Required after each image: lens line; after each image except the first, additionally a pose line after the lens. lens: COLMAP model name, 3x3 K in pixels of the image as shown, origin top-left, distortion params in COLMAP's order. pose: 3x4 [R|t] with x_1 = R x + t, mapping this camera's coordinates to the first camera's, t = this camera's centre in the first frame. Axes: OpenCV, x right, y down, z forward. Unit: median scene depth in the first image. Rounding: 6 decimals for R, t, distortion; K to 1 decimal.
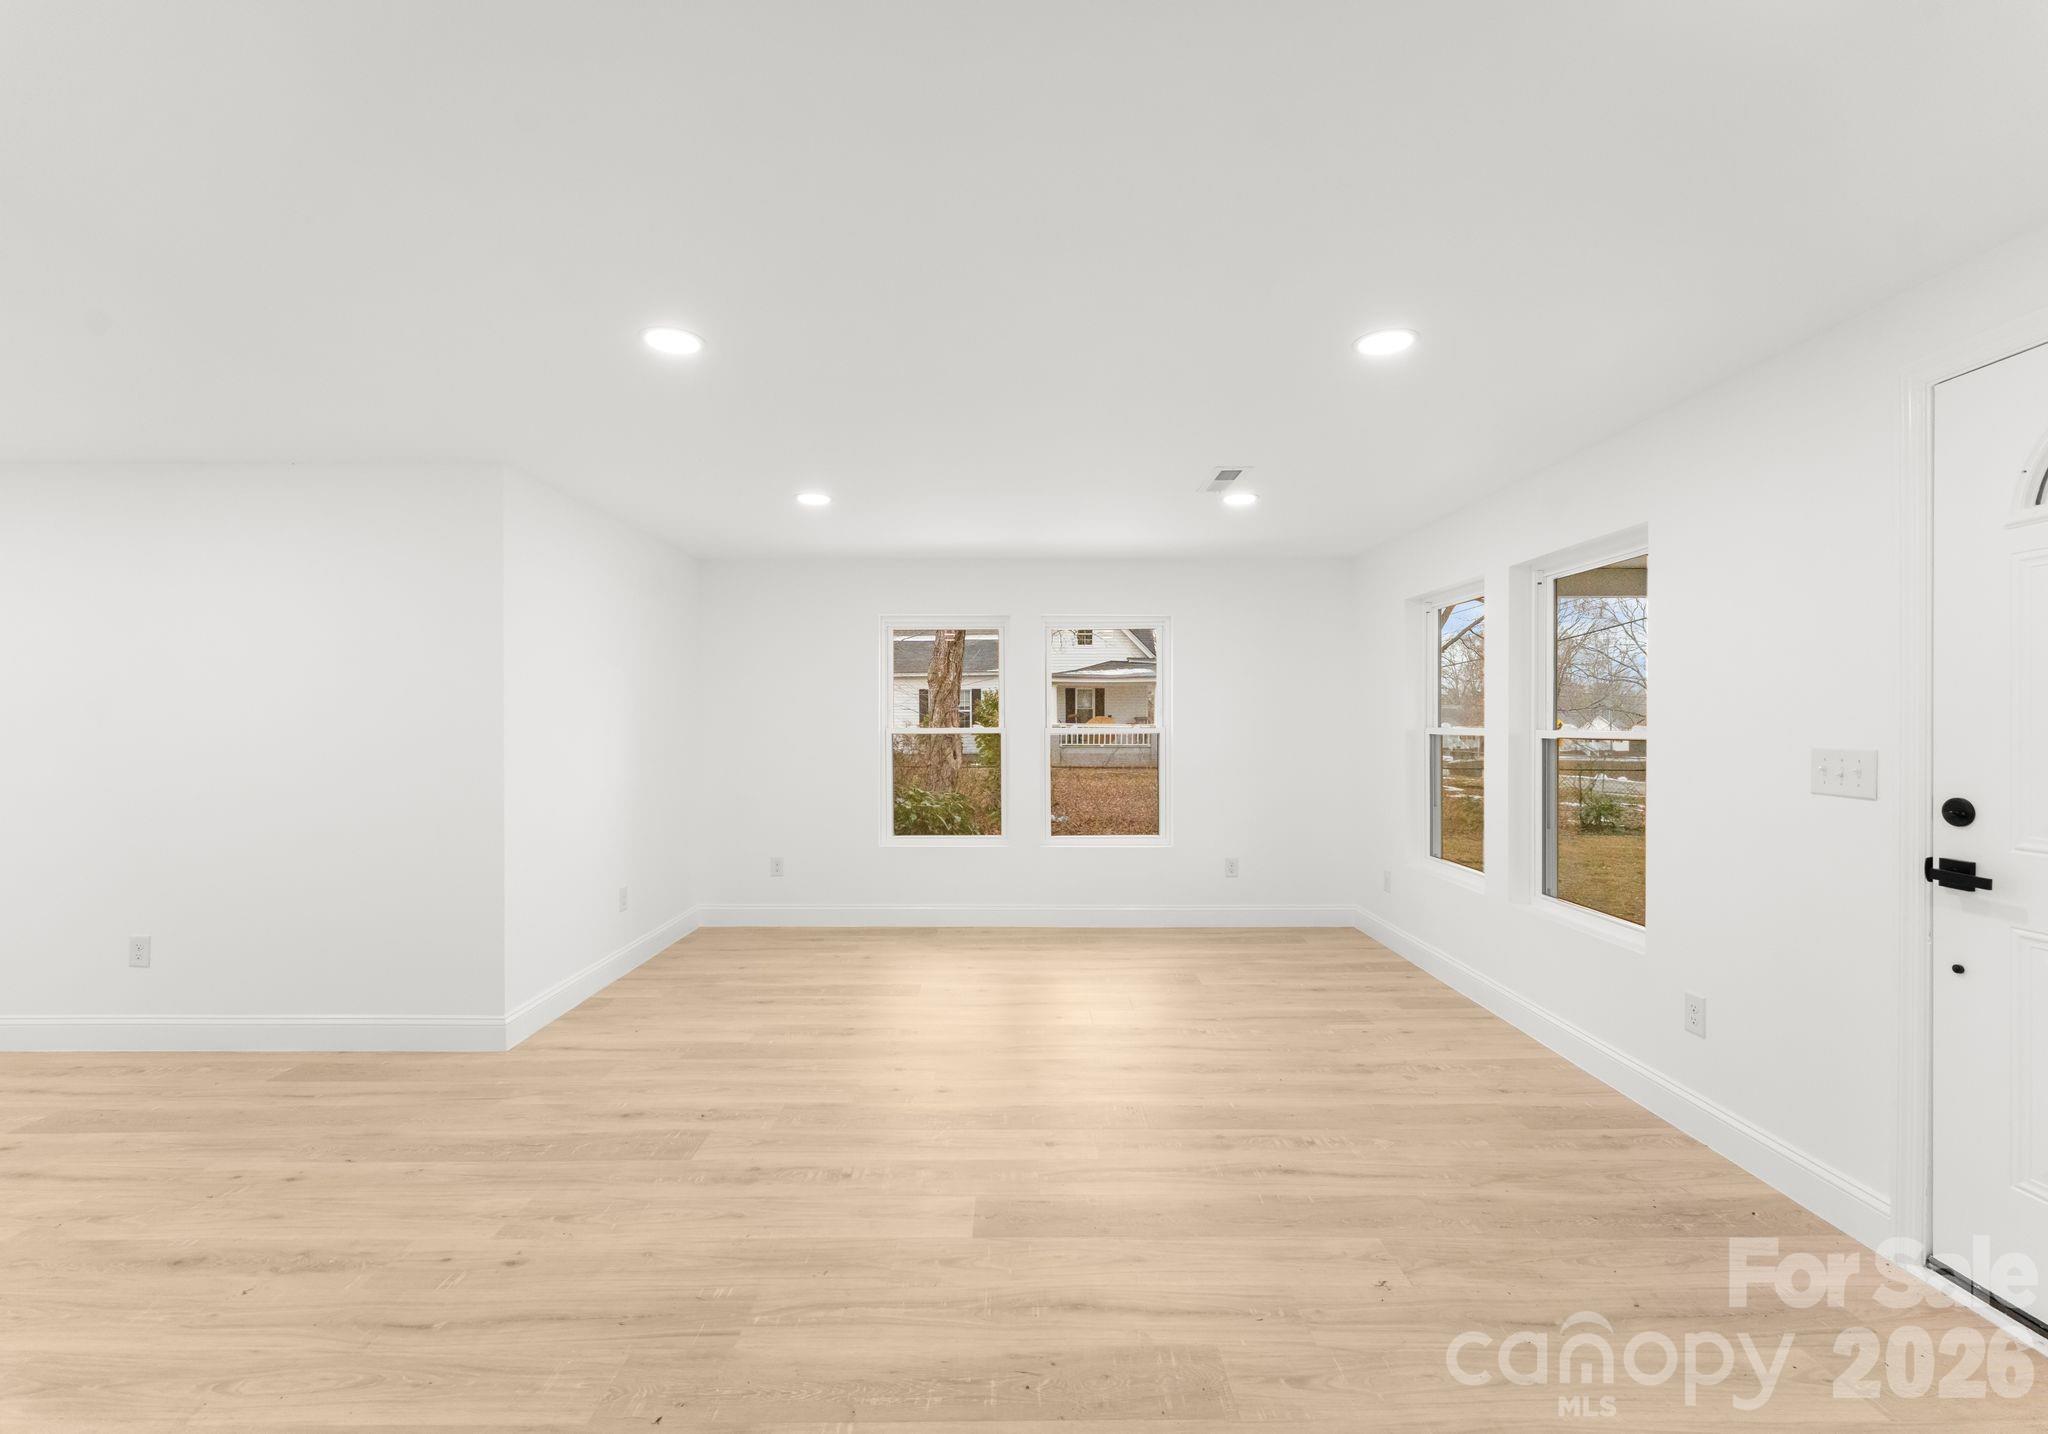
lens RADIAL K [[860.2, 0, 1024.0], [0, 860.2, 717.0], [0, 0, 1]] dist [-0.009739, 0.001124]
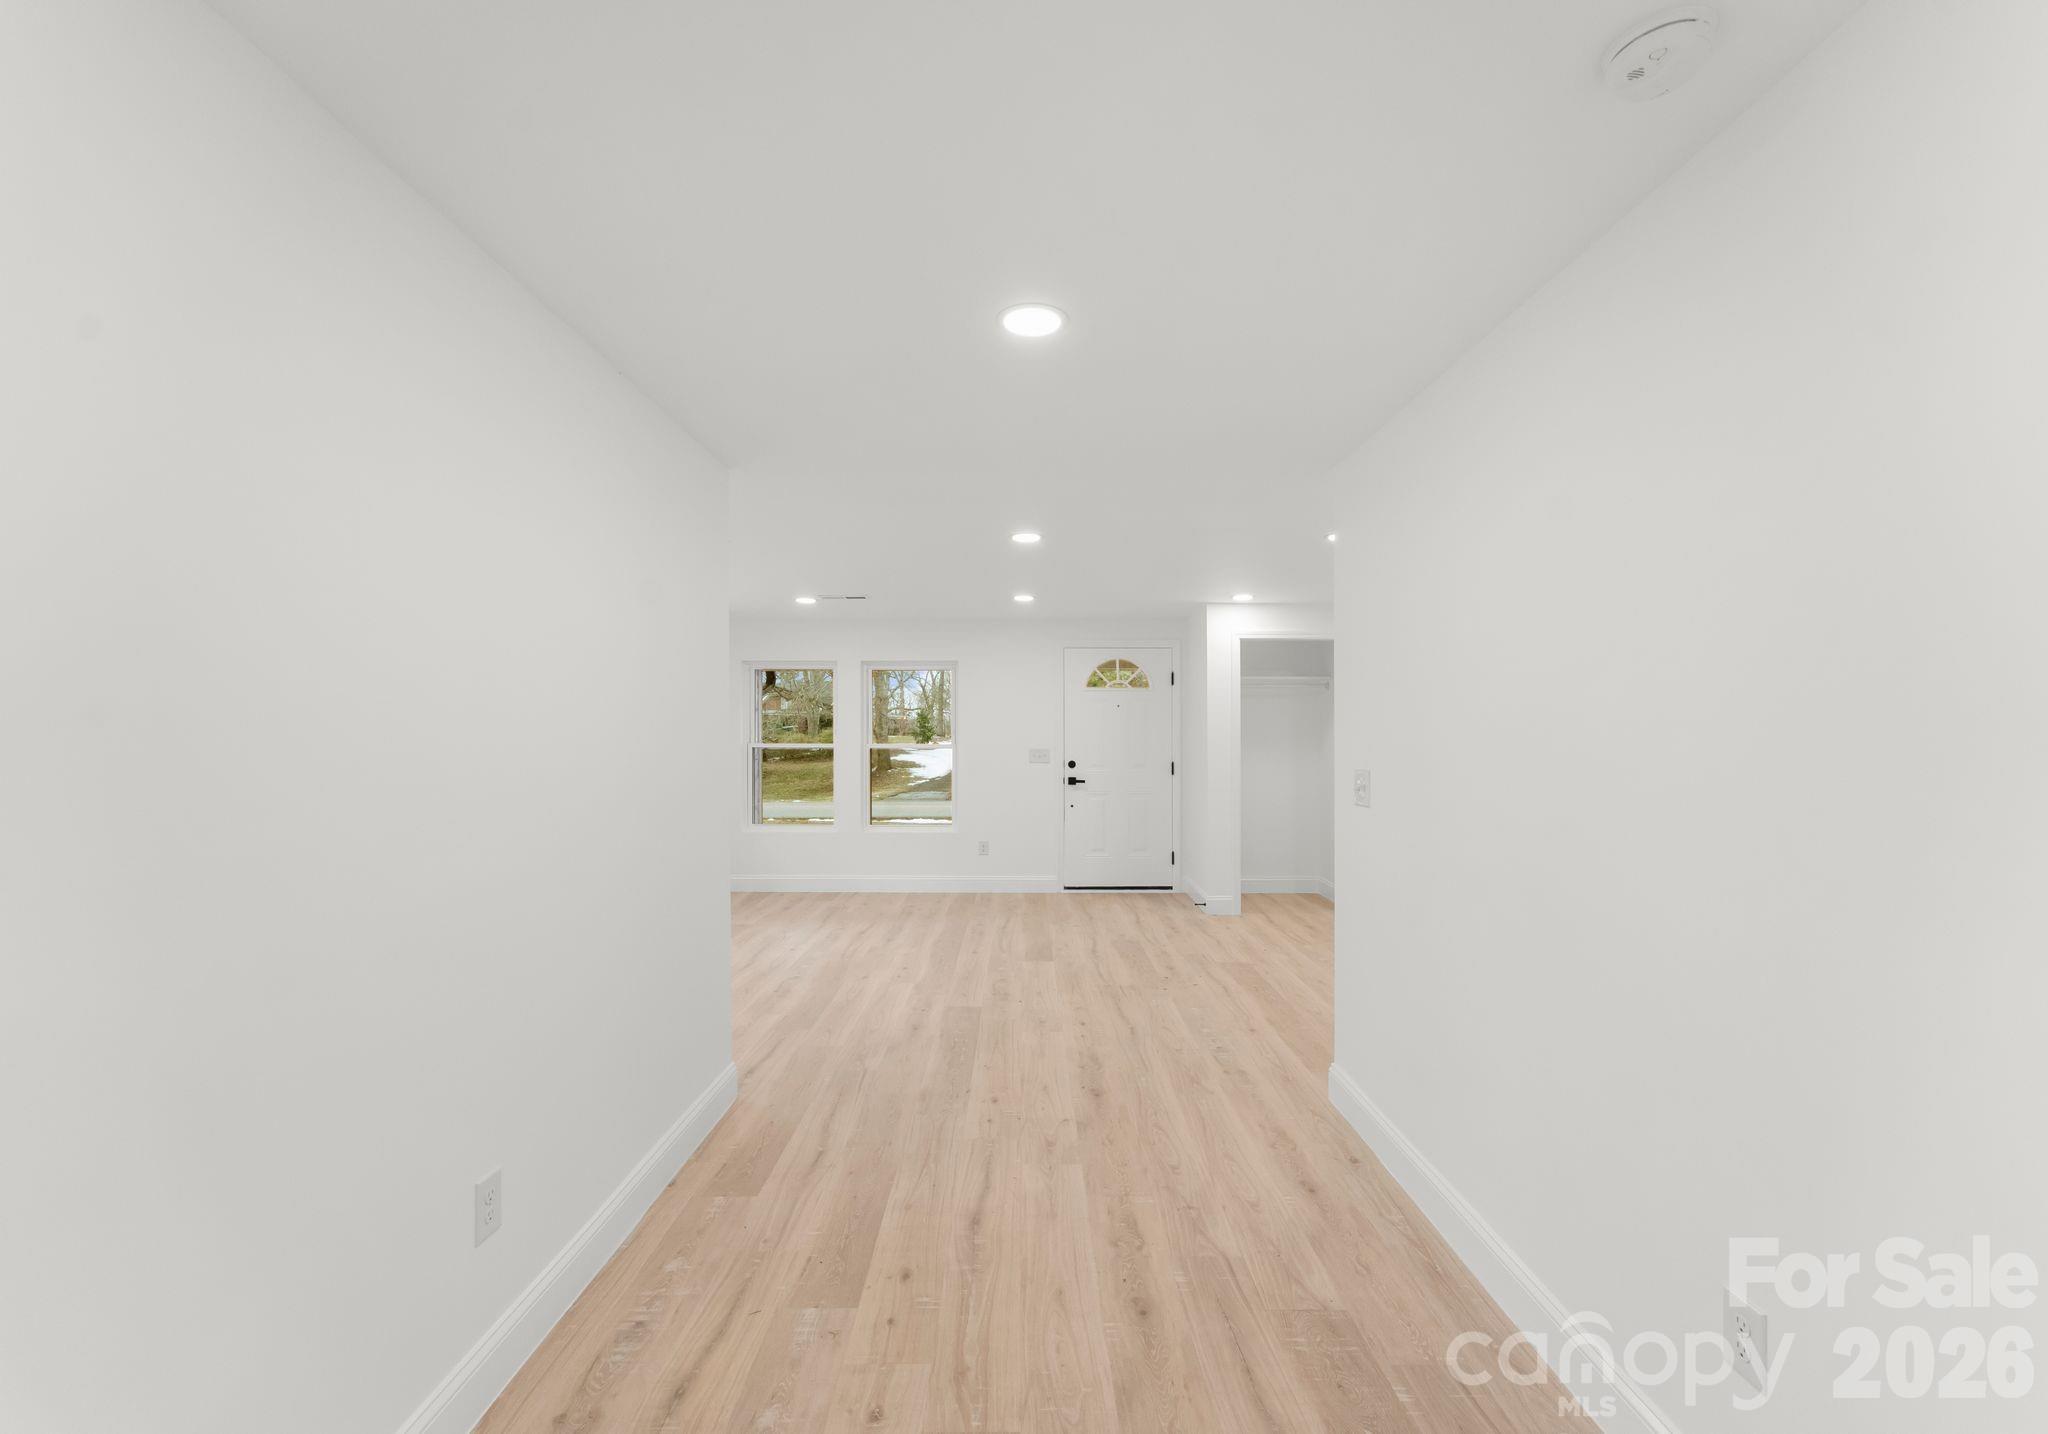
lens RADIAL K [[892.6, 0, 1022.1], [0, 892.6, 738.7], [0, 0, 1]] dist [0.001151, 0.000050]
pose [[0.003865, -0.005055, 0.999980, -1.943940], [-0.008417, 0.999952, 0.005087, -0.013863], [-0.999957, -0.008437, 0.003823, 0.840559]]
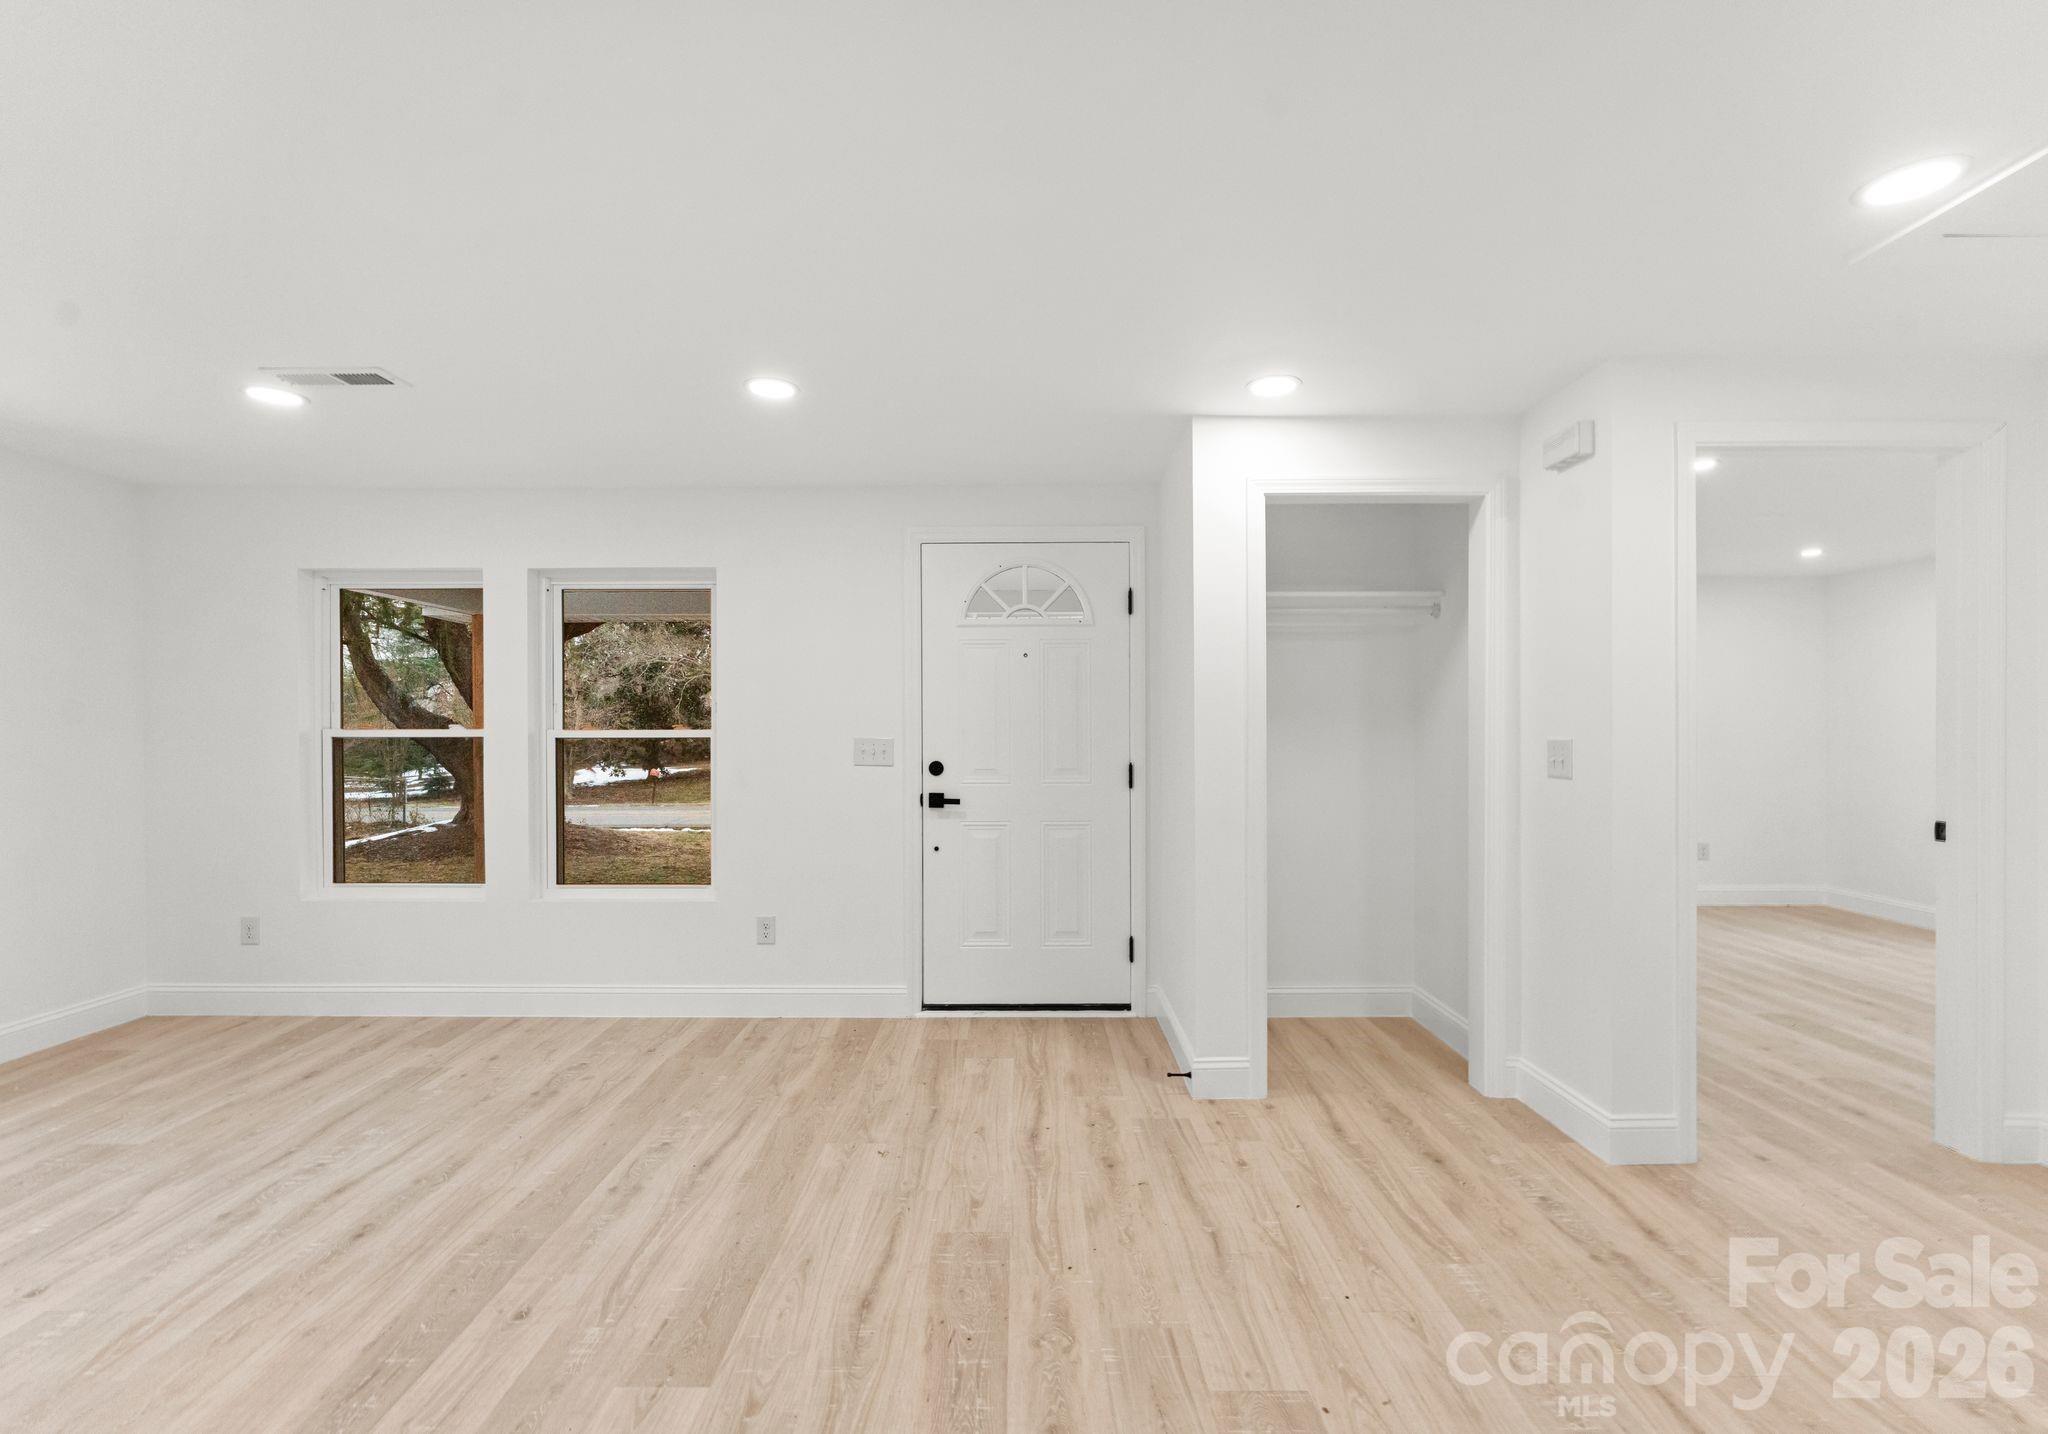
lens RADIAL K [[892.6, 0, 1022.1], [0, 892.6, 738.7], [0, 0, 1]] dist [0.001151, 0.000050]
pose [[0.014020, -0.018897, 0.999723, -0.664554], [-0.003867, 0.999813, 0.018953, 0.003840], [-0.999894, -0.004132, 0.013944, 0.553505]]
